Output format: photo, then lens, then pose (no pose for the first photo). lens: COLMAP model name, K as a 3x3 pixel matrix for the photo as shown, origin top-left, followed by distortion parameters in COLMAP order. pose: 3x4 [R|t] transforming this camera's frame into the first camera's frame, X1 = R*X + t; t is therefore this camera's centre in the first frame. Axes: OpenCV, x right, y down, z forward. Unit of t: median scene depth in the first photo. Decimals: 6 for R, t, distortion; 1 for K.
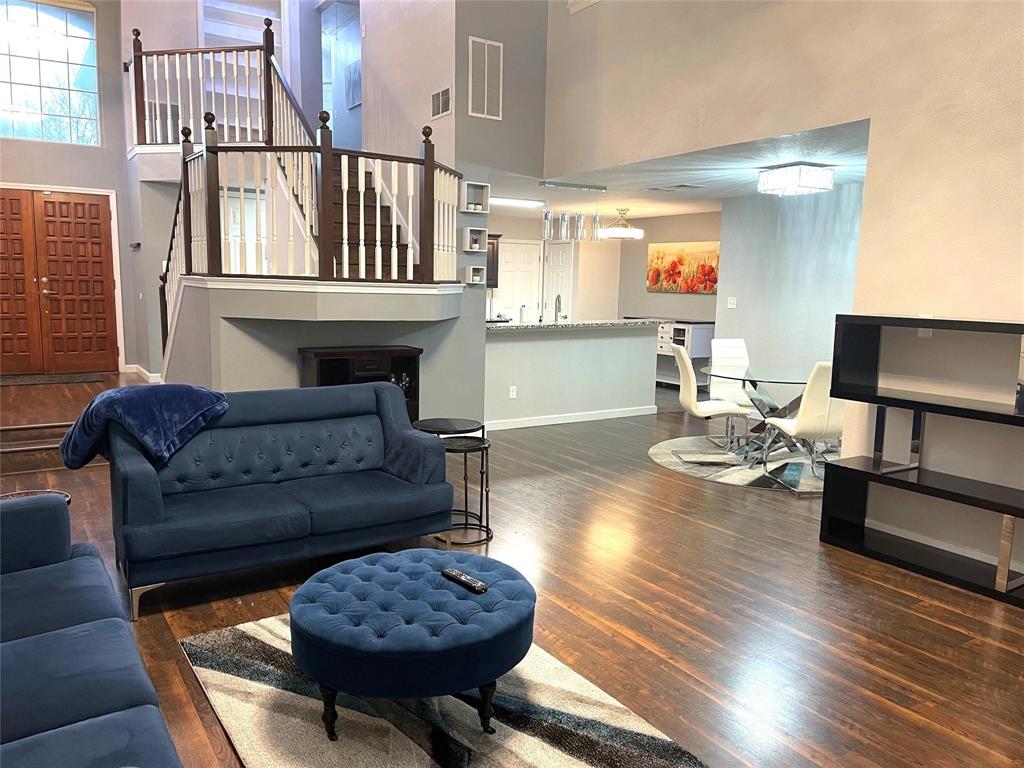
lens RADIAL K [[767.2, 0, 508.4], [0, 767.2, 387.9], [0, 0, 1]] dist [0.056599, -0.067872]
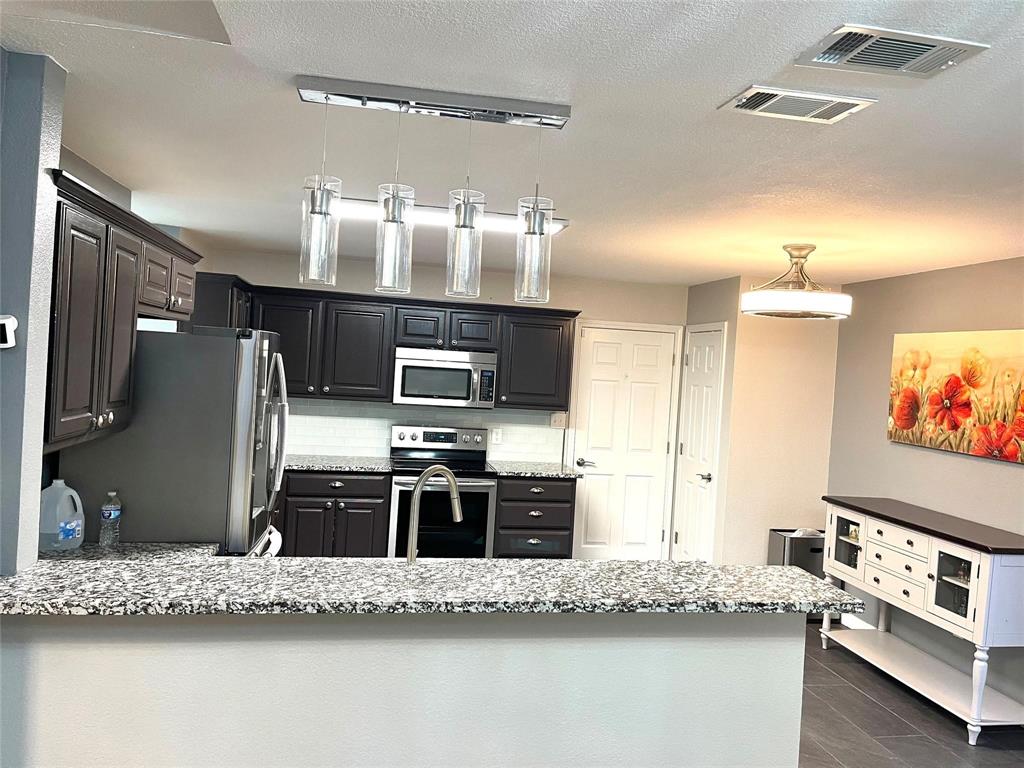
lens RADIAL K [[767.2, 0, 505.6], [0, 767.2, 380.6], [0, 0, 1]] dist [0.056599, -0.067872]
pose [[0.922009, 0.044744, -0.384574, 0.162299], [-0.096444, 0.988531, -0.116211, -0.096099], [0.374963, 0.144238, 0.915750, 0.561550]]
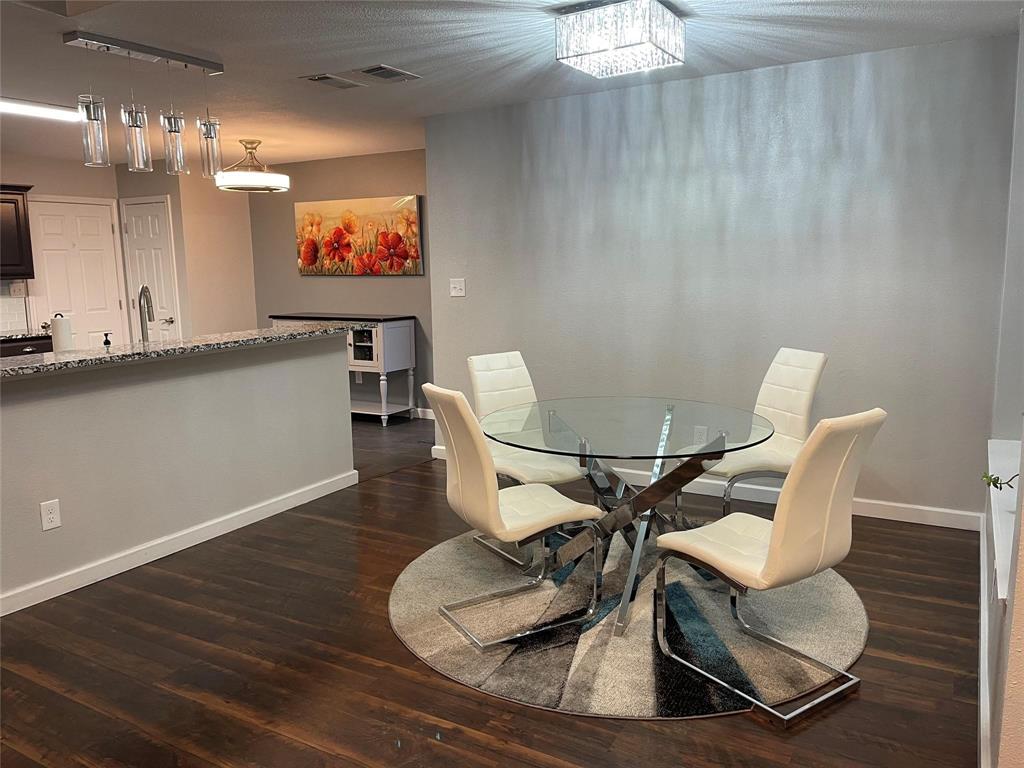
lens RADIAL K [[767.2, 0, 514.7], [0, 767.2, 379.1], [0, 0, 1]] dist [0.056599, -0.067872]
pose [[0.883524, -0.103589, 0.456788, 0.033367], [0.099426, 0.994490, 0.033218, -0.043798], [-0.457712, 0.016068, 0.888955, 0.357363]]
